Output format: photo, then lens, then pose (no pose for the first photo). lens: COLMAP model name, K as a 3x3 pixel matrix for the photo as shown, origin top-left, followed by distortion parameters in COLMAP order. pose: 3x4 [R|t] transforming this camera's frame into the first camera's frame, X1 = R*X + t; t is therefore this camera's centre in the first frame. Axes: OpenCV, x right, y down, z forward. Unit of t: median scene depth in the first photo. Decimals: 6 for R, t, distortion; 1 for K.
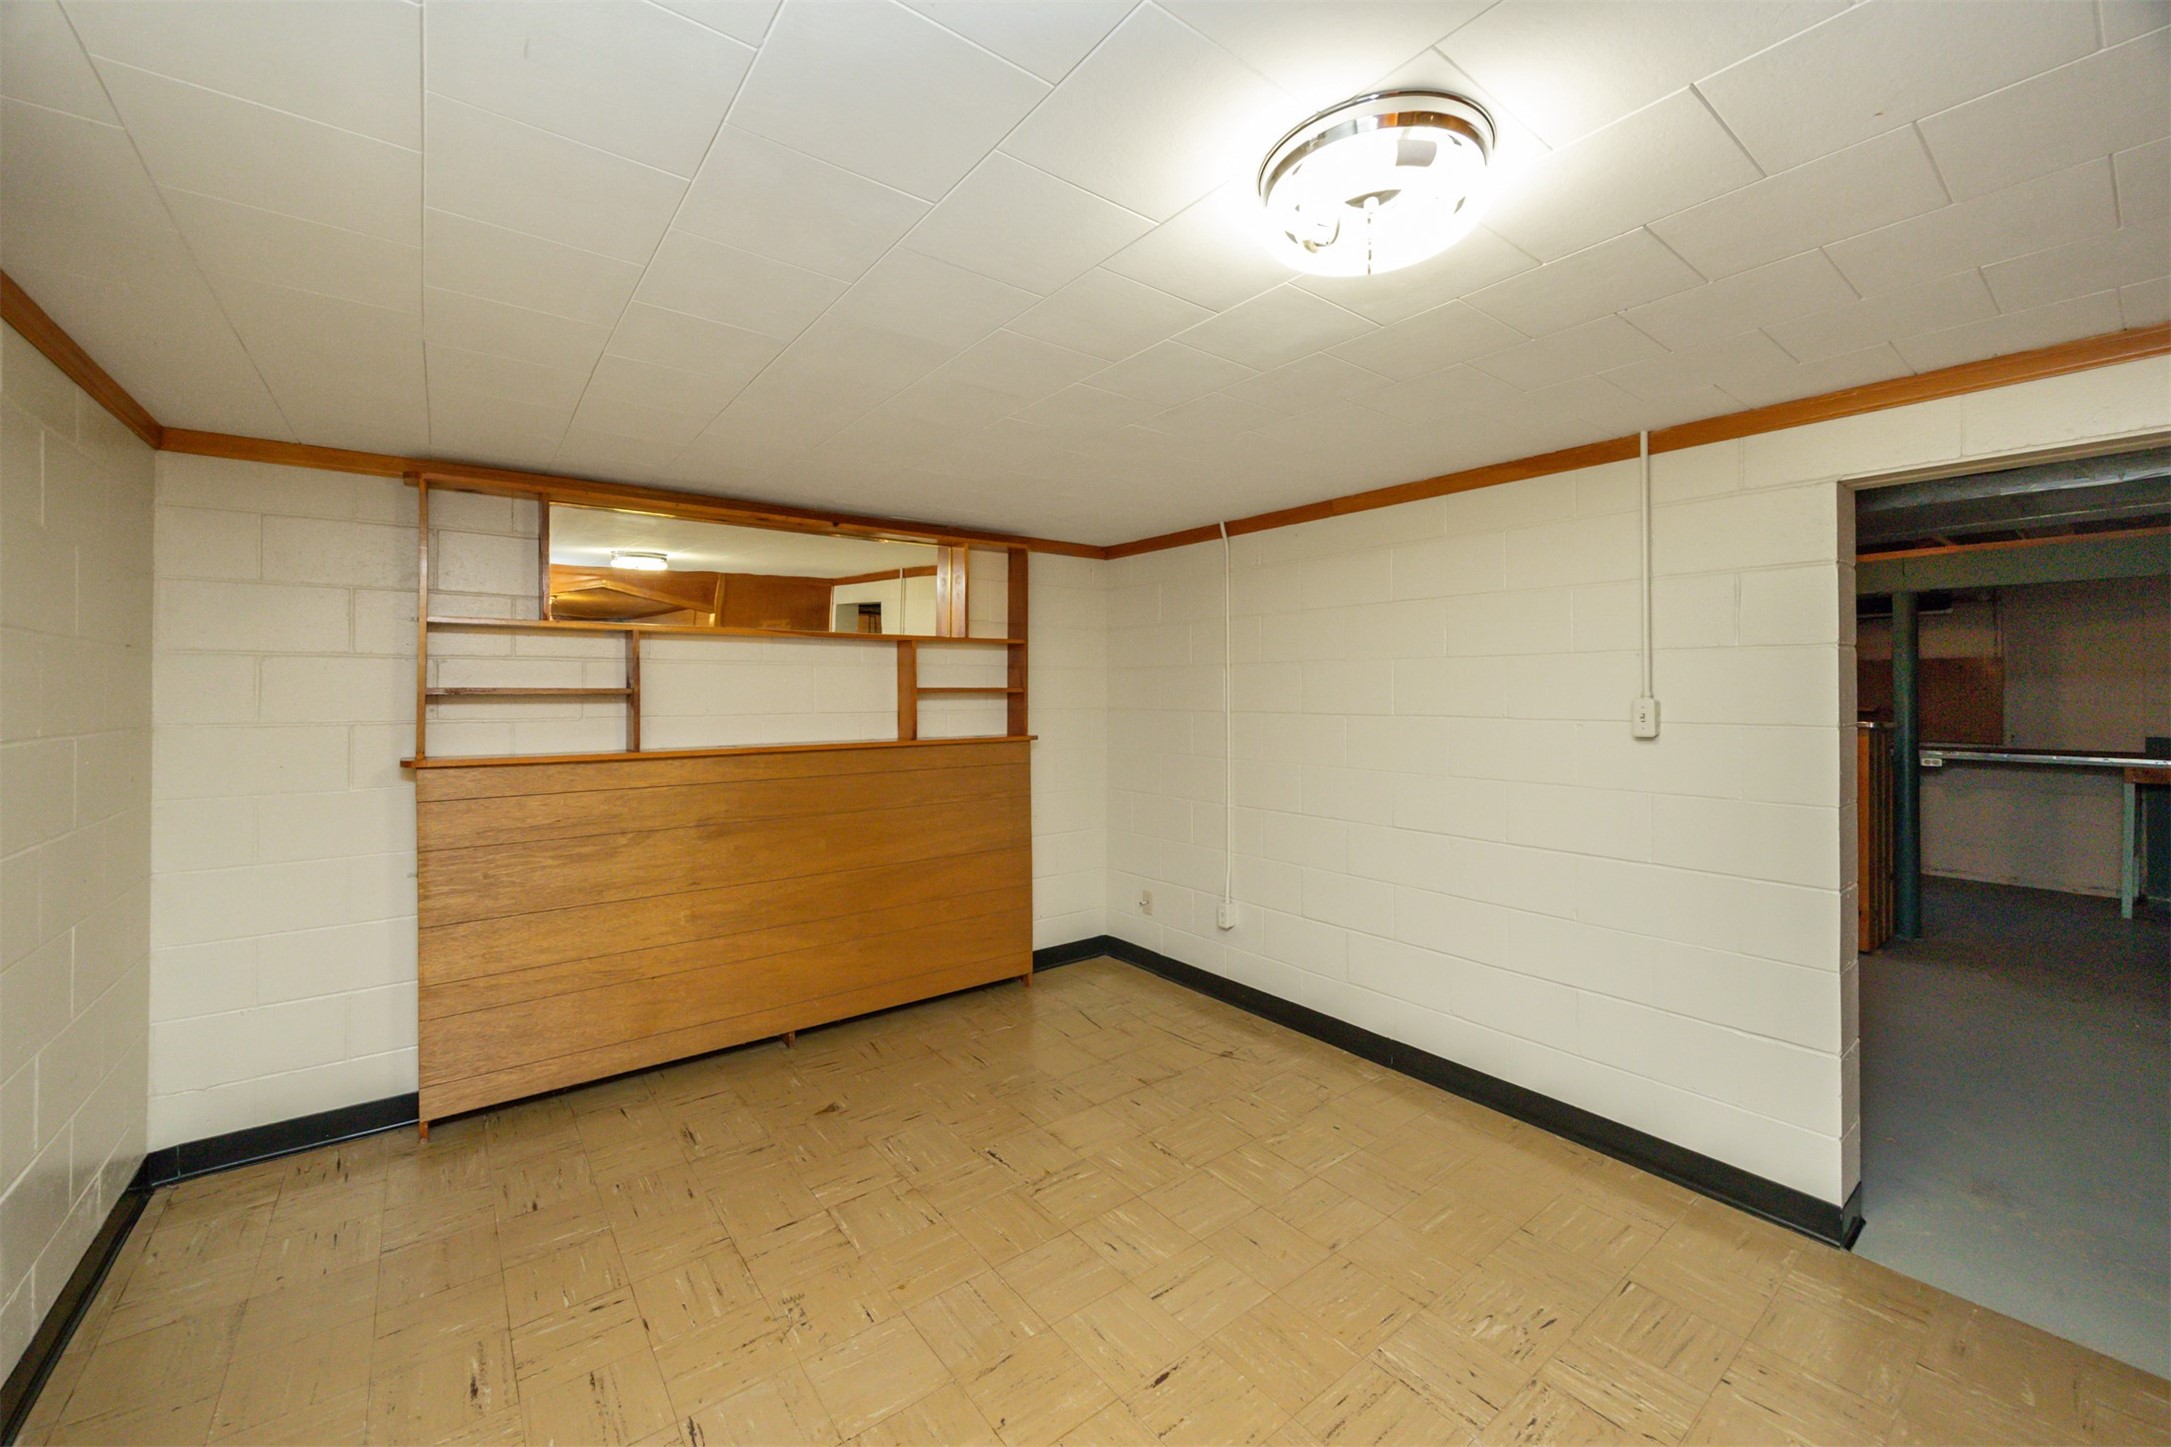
lens RADIAL K [[850.8, 0, 1084.2], [0, 850.8, 690.3], [0, 0, 1]] dist [0.001424, 0.000124]
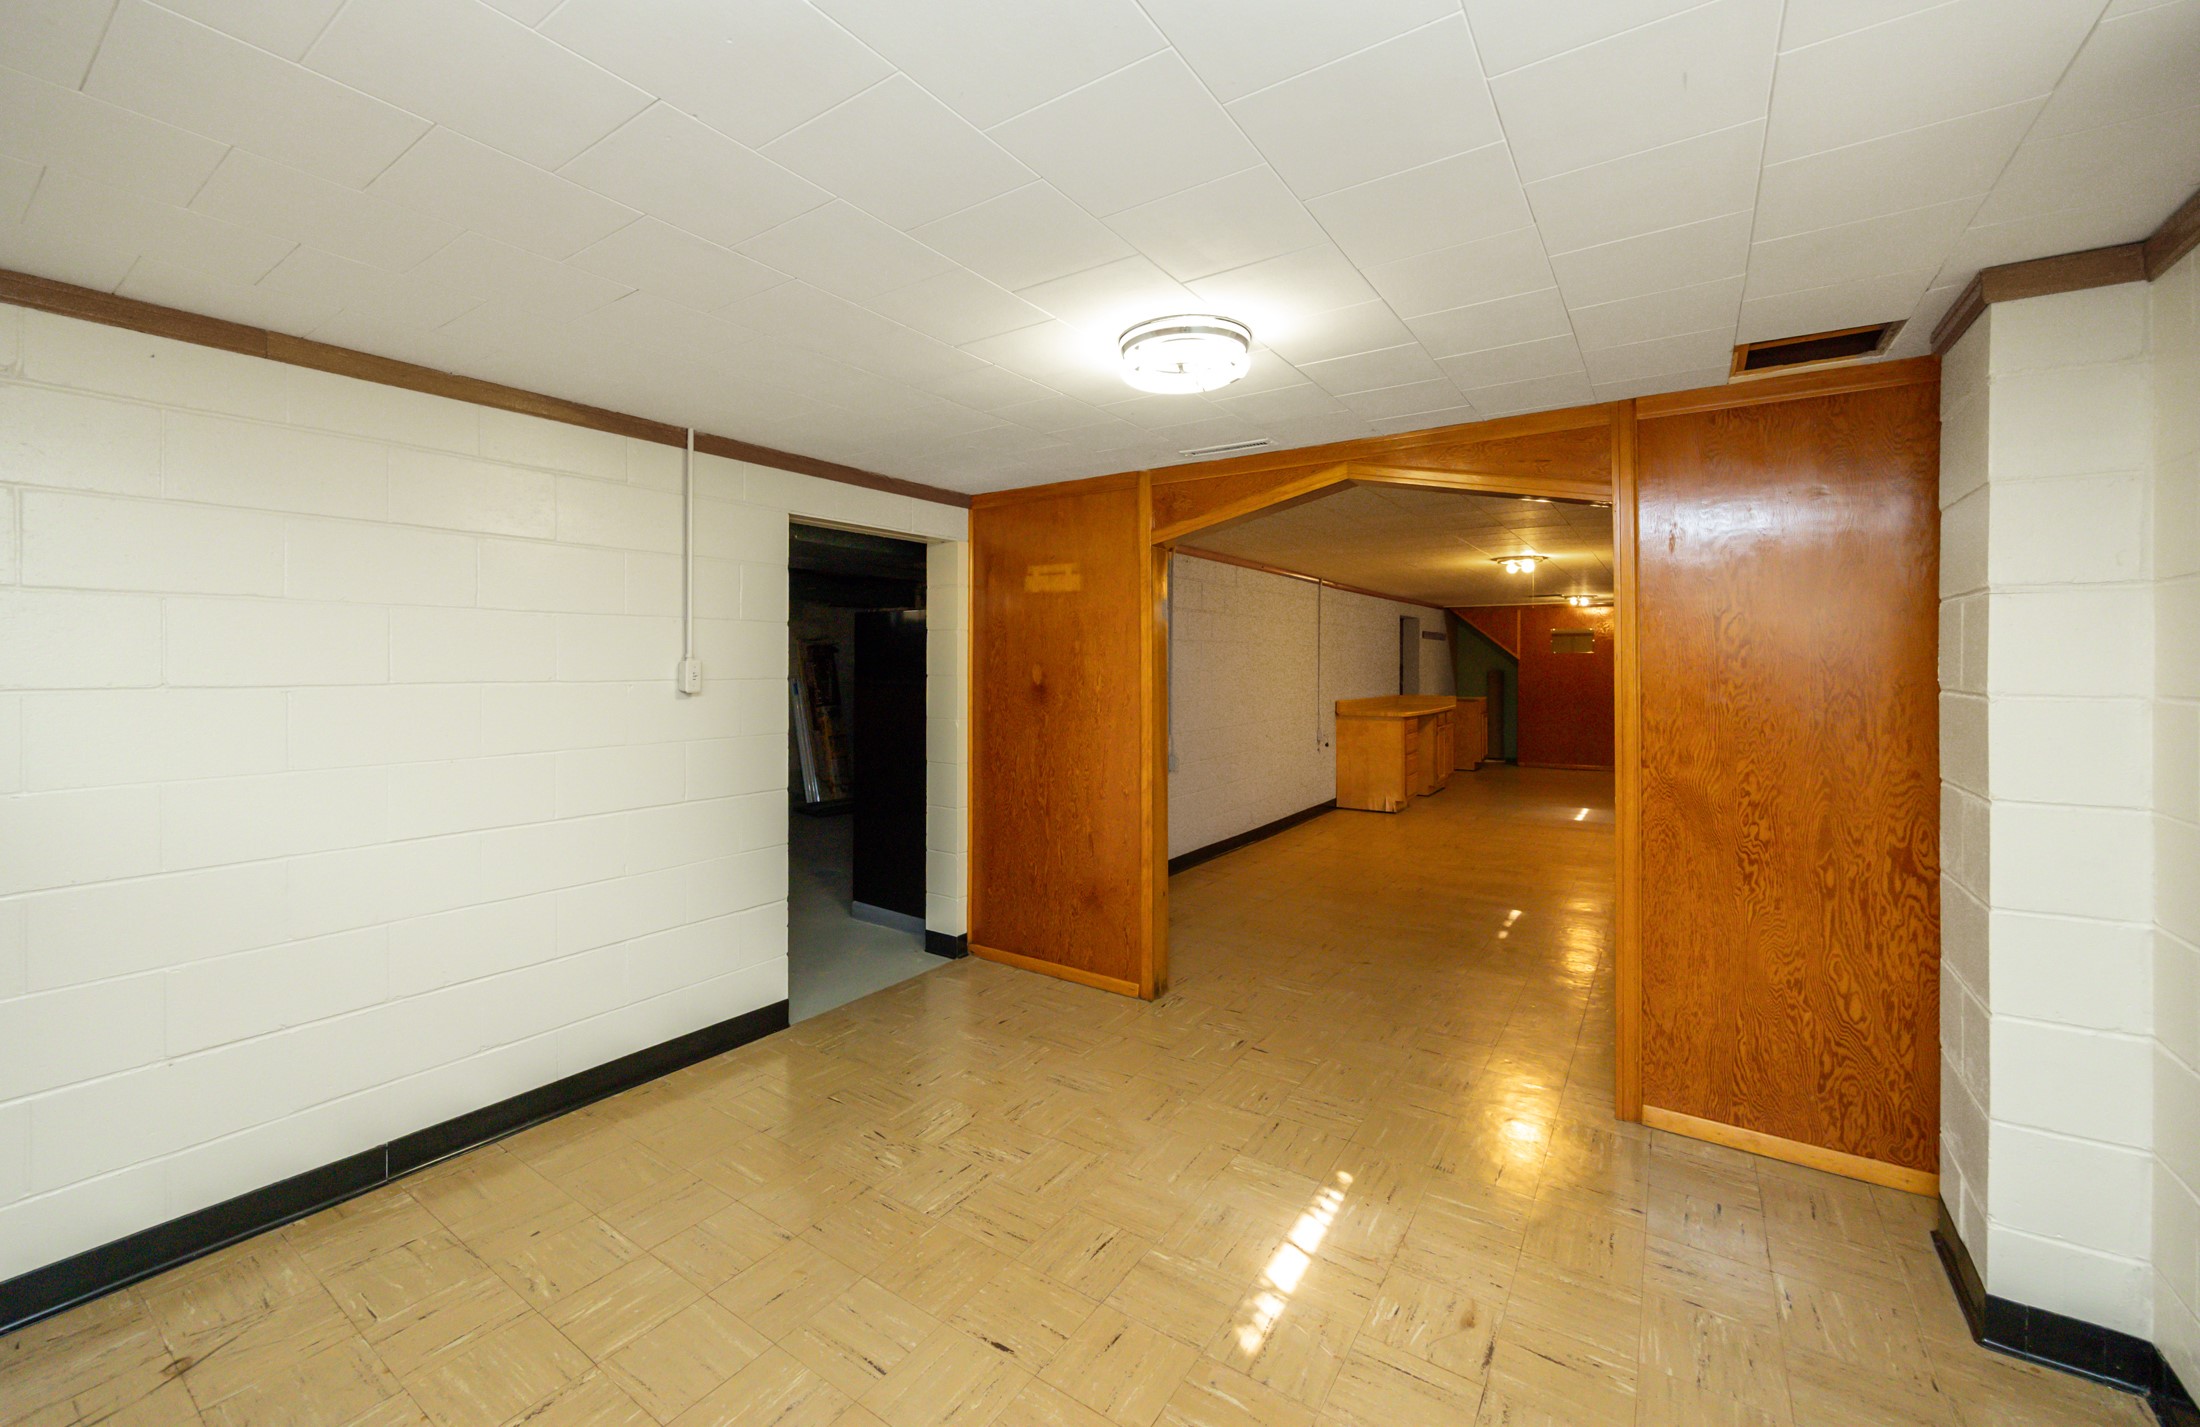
lens RADIAL K [[864.7, 0, 1065.1], [0, 864.7, 667.3], [0, 0, 1]] dist [-0.000657, -0.000204]
pose [[-0.294200, -0.005103, 0.955730, -0.624489], [-0.007657, 0.999966, 0.002982, 0.012753], [-0.955713, -0.006440, -0.294229, 0.868187]]
